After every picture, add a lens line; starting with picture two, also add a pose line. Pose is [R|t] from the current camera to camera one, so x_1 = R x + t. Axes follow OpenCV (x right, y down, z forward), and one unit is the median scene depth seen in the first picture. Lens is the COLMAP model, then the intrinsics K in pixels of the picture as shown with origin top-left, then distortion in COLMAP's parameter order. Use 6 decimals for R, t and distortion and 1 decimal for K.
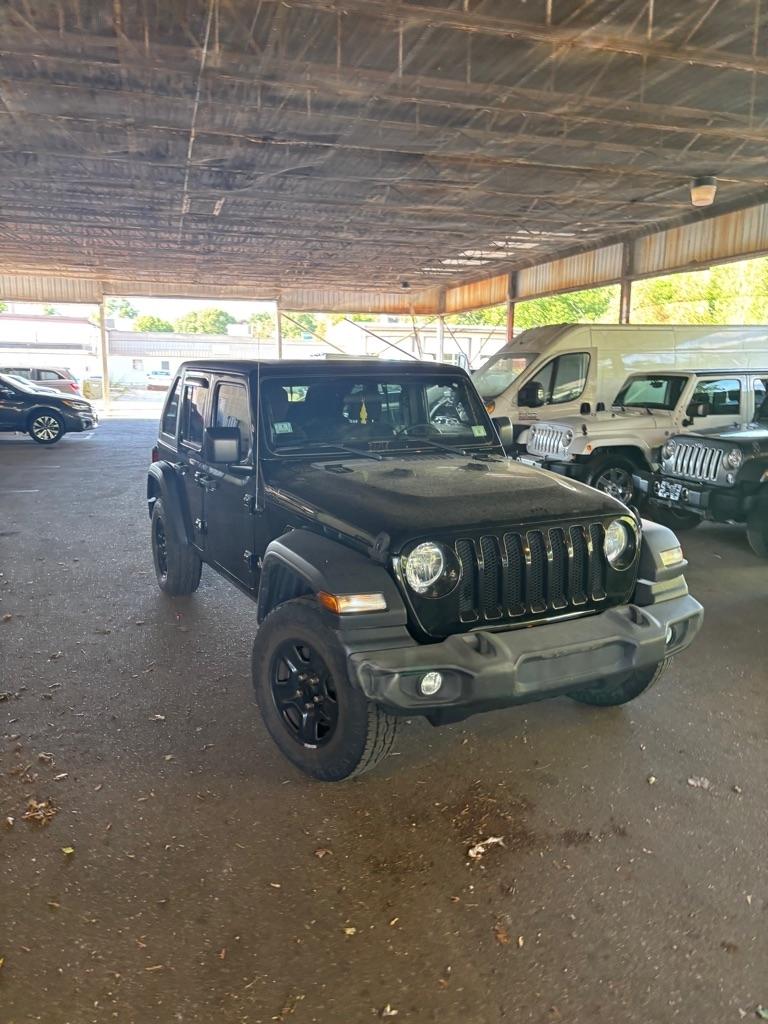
lens RADIAL K [[776.2, 0, 381.1], [0, 776.2, 512.7], [0, 0, 1]] dist [0.016041, -0.008559]
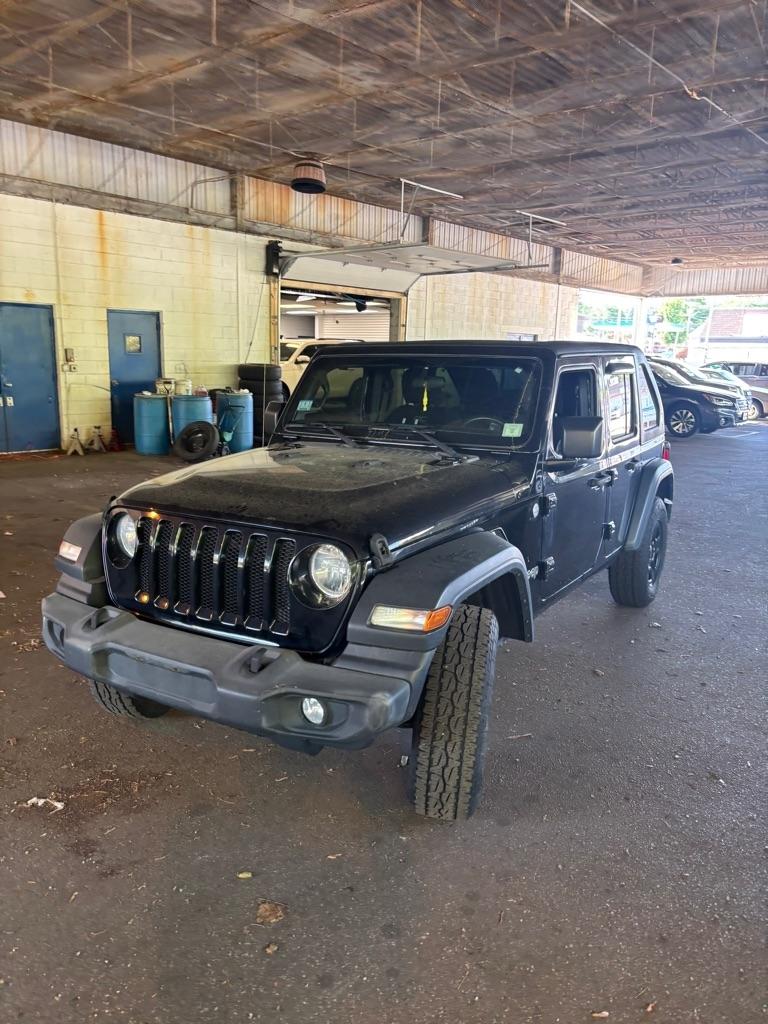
lens RADIAL K [[777.7, 0, 380.4], [0, 777.7, 526.2], [0, 0, 1]] dist [0.008788, 0.002636]
pose [[0.541036, 0.184245, -0.820569, 0.357514], [-0.168602, 0.979661, 0.108801, -0.036980], [0.823926, 0.079484, 0.561096, 0.233462]]
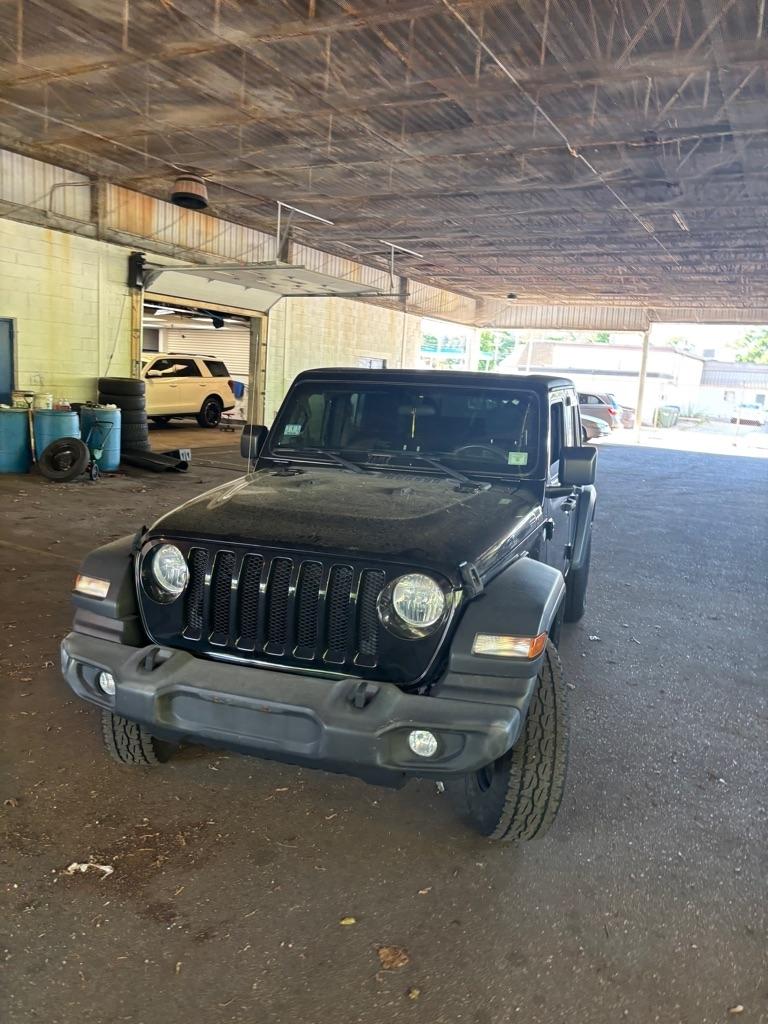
lens RADIAL K [[776.2, 0, 381.1], [0, 776.2, 512.7], [0, 0, 1]] dist [0.016041, -0.008559]
pose [[0.717164, 0.148639, -0.680869, 0.295421], [-0.175078, 0.984084, 0.030423, -0.024682], [0.674555, 0.097387, 0.731773, 0.157575]]
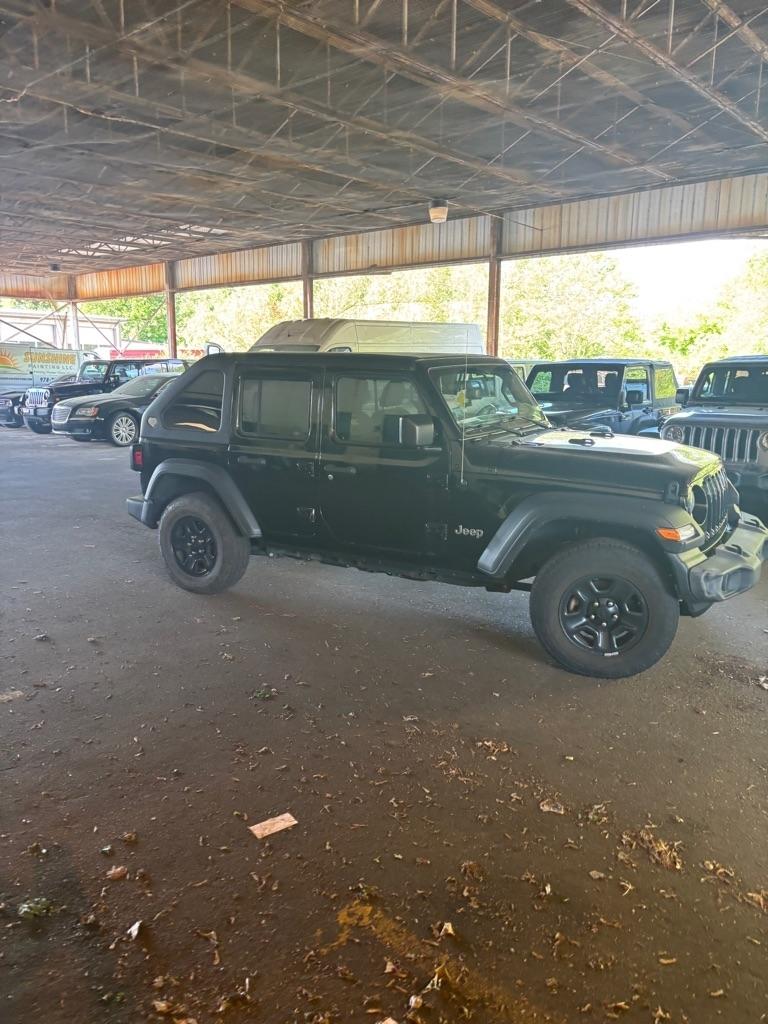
lens RADIAL K [[775.2, 0, 379.2], [0, 775.2, 523.6], [0, 0, 1]] dist [0.026264, -0.040367]
pose [[0.844911, -0.113120, 0.522809, -0.382921], [0.099310, 0.993564, 0.054483, -0.009240], [-0.525607, 0.005887, 0.850707, 0.035003]]
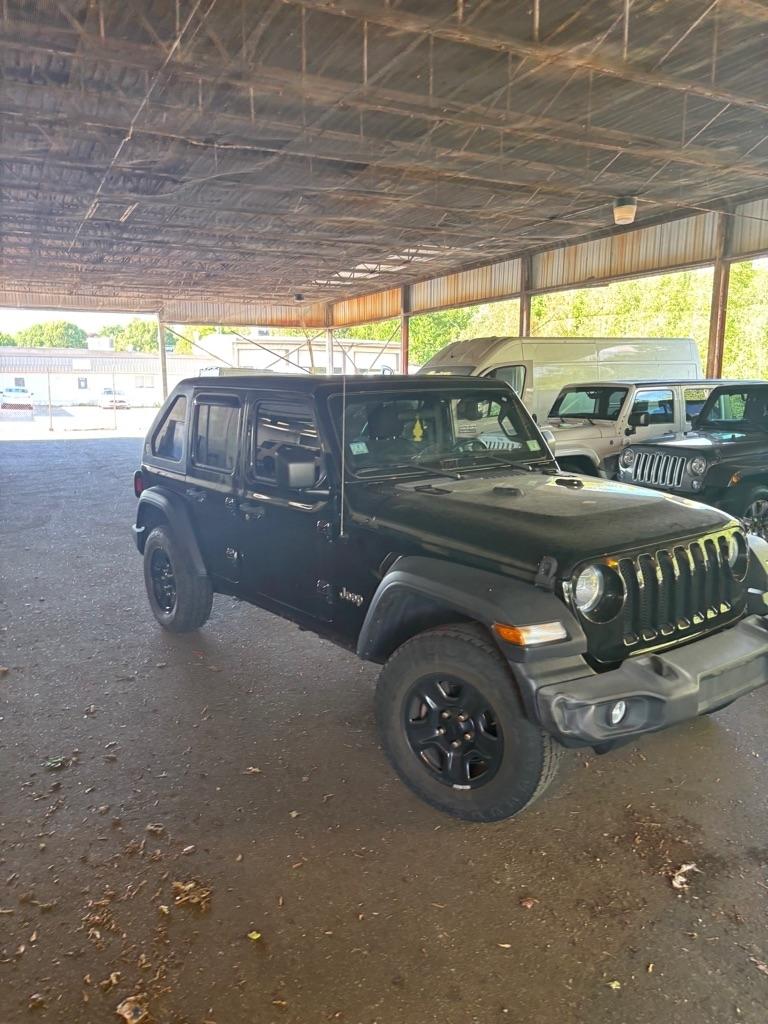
lens RADIAL K [[777.7, 0, 380.4], [0, 777.7, 526.2], [0, 0, 1]] dist [0.008788, 0.002636]
pose [[0.983996, -0.042968, 0.172932, -0.120118], [0.043007, 0.999069, 0.003519, -0.007956], [-0.172922, 0.003974, 0.984927, 0.032424]]
